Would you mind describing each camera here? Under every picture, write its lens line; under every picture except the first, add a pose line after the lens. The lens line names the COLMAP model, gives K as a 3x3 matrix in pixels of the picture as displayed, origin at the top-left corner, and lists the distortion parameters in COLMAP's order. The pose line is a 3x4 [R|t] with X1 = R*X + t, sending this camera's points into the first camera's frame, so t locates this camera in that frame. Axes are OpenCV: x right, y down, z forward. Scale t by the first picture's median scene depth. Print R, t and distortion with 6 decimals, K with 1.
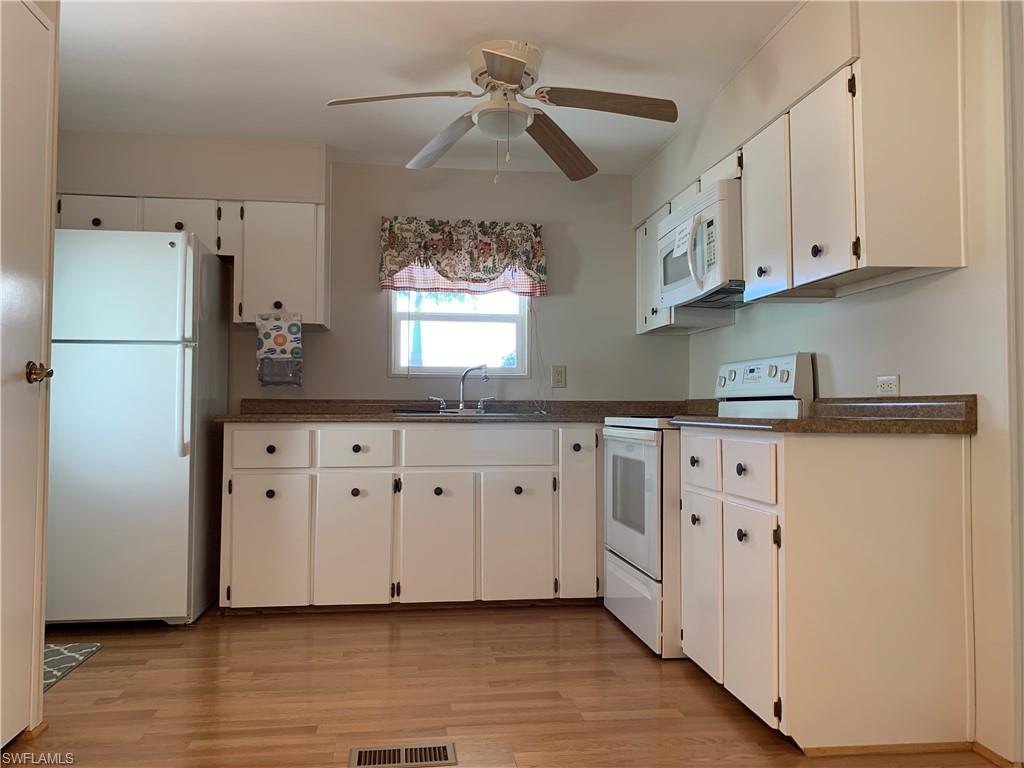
lens RADIAL K [[786.9, 0, 498.6], [0, 786.9, 383.1], [0, 0, 1]] dist [0.027804, -0.002051]
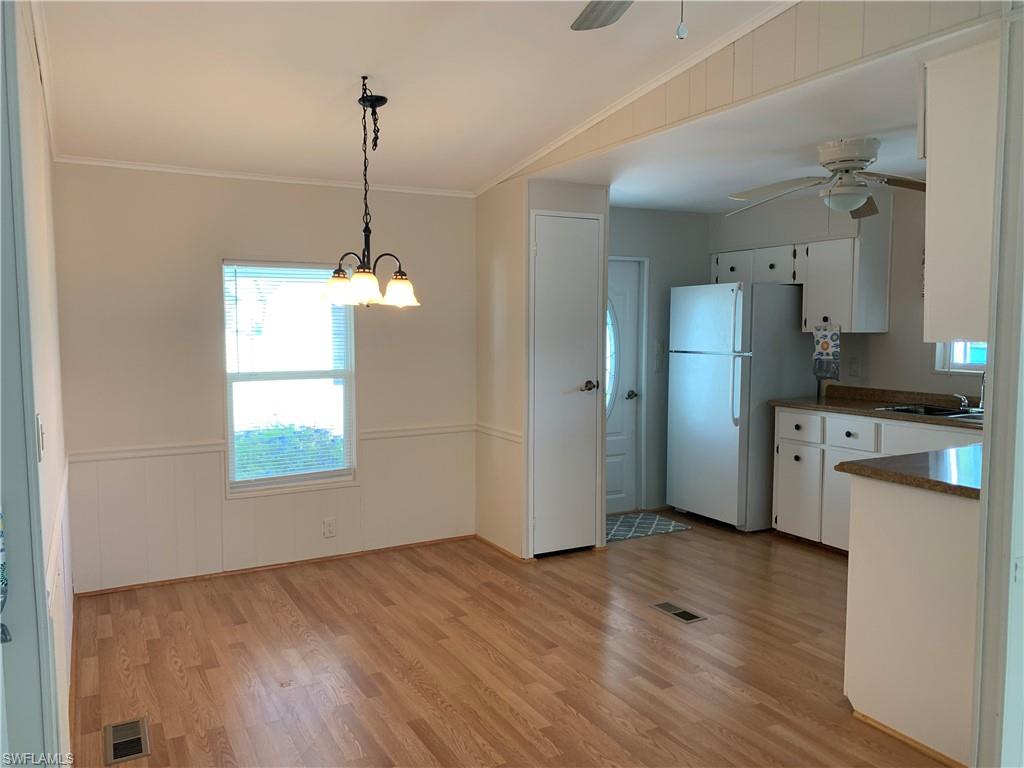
lens RADIAL K [[786.9, 0, 498.6], [0, 786.9, 383.1], [0, 0, 1]] dist [0.027804, -0.002051]
pose [[0.355770, 0.063423, -0.932419, 0.779505], [0.035861, 0.996033, 0.081433, -0.120443], [0.933885, -0.062409, 0.352085, 0.006920]]
